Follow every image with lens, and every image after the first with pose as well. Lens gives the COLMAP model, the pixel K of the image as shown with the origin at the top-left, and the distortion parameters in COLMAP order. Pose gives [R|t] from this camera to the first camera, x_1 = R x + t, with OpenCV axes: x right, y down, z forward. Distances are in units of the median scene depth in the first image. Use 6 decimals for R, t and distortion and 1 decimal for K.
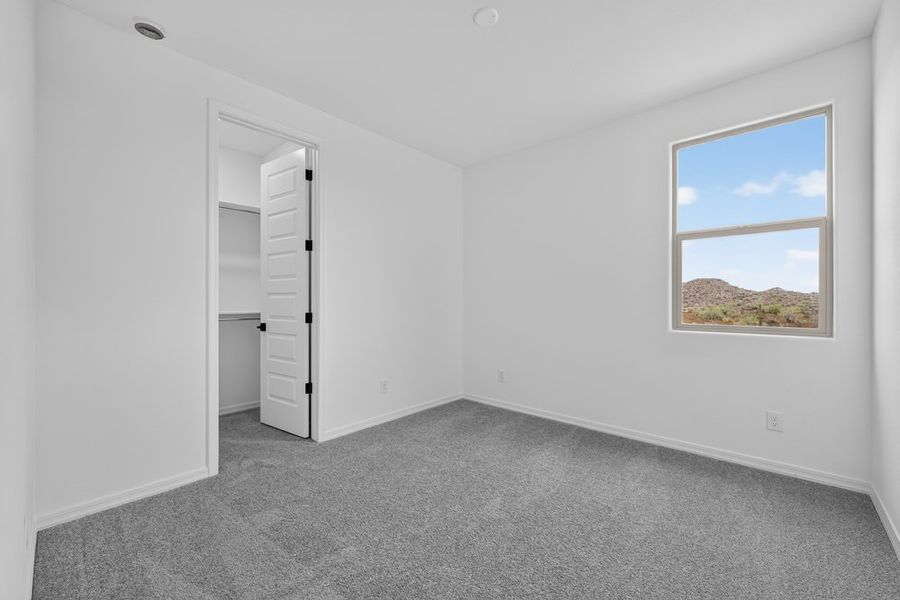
lens RADIAL K [[367.4, 0, 446.7], [0, 367.4, 299.4], [0, 0, 1]] dist [-0.001816, -0.000573]
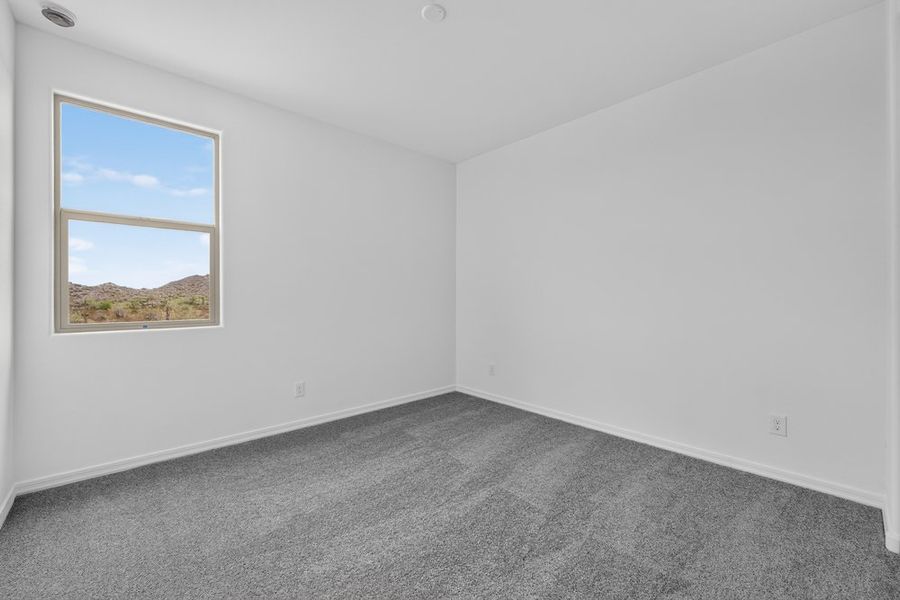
lens RADIAL K [[367.4, 0, 449.7], [0, 367.4, 295.3], [0, 0, 1]] dist [-0.001816, -0.000573]
pose [[0.084881, 0.000495, 0.996391, -0.078175], [-0.001657, 0.999999, -0.000356, 0.001953], [-0.996390, -0.001621, 0.084882, 0.101011]]
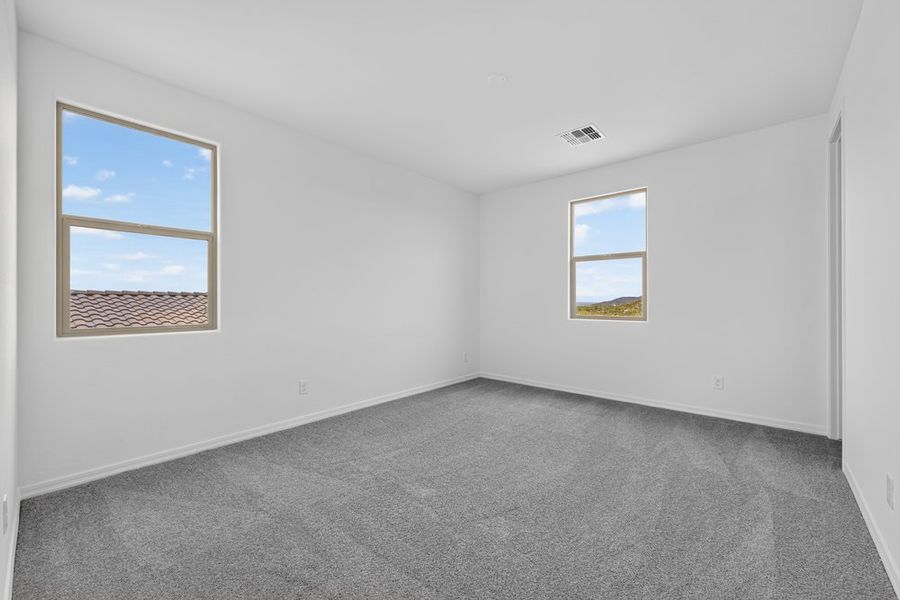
lens RADIAL K [[367.4, 0, 443.7], [0, 367.4, 300.6], [0, 0, 1]] dist [-0.001816, -0.000573]
pose [[-0.028675, -0.001134, 0.999588, -0.184218], [-0.000937, 0.999999, 0.001108, 0.001092], [-0.999588, -0.000905, -0.028676, 0.195044]]
